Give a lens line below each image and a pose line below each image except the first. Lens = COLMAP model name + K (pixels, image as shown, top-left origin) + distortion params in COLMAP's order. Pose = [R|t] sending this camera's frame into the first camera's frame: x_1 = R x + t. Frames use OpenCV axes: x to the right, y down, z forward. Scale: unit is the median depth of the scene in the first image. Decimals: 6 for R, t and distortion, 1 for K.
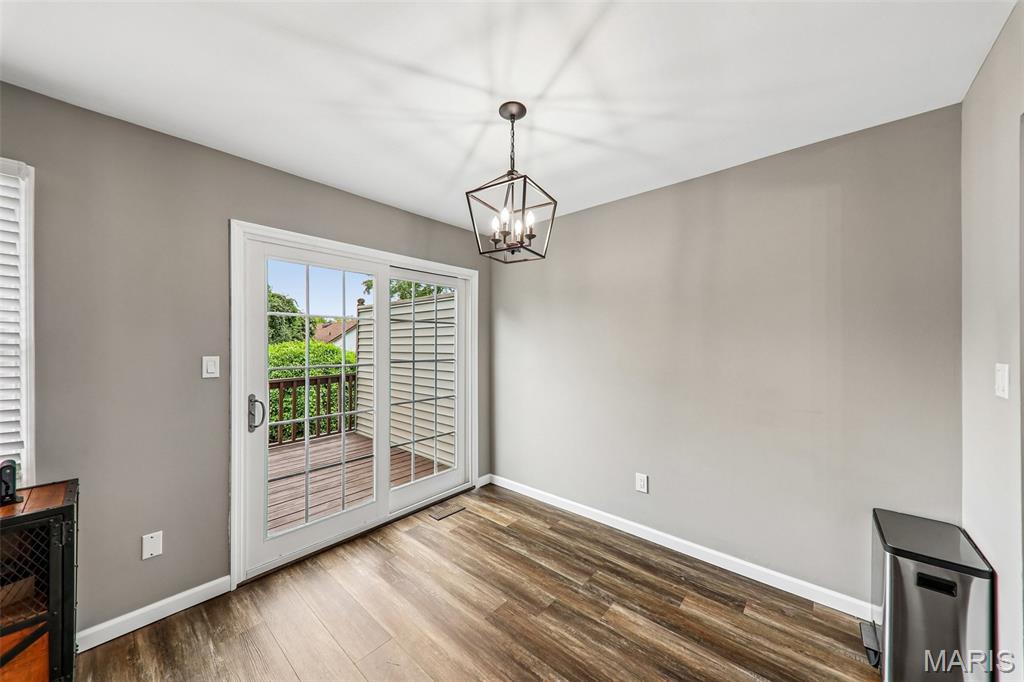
lens RADIAL K [[353.9, 0, 509.3], [0, 353.9, 346.8], [0, 0, 1]] dist [0.000456, -0.000076]
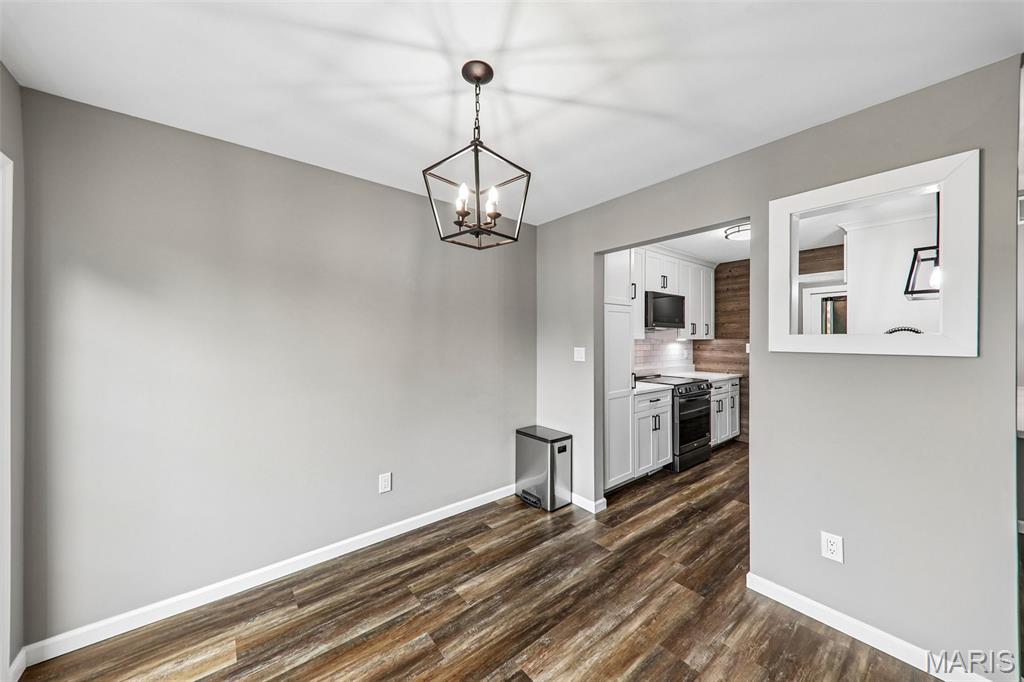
lens RADIAL K [[357.1, 0, 512.0], [0, 357.1, 341.0], [0, 0, 1]] dist [0.000283, -0.000220]
pose [[0.161507, -0.010441, 0.986816, -0.705857], [0.009995, 0.999910, 0.008943, -0.014805], [-0.986821, 0.008419, 0.161597, 0.653049]]
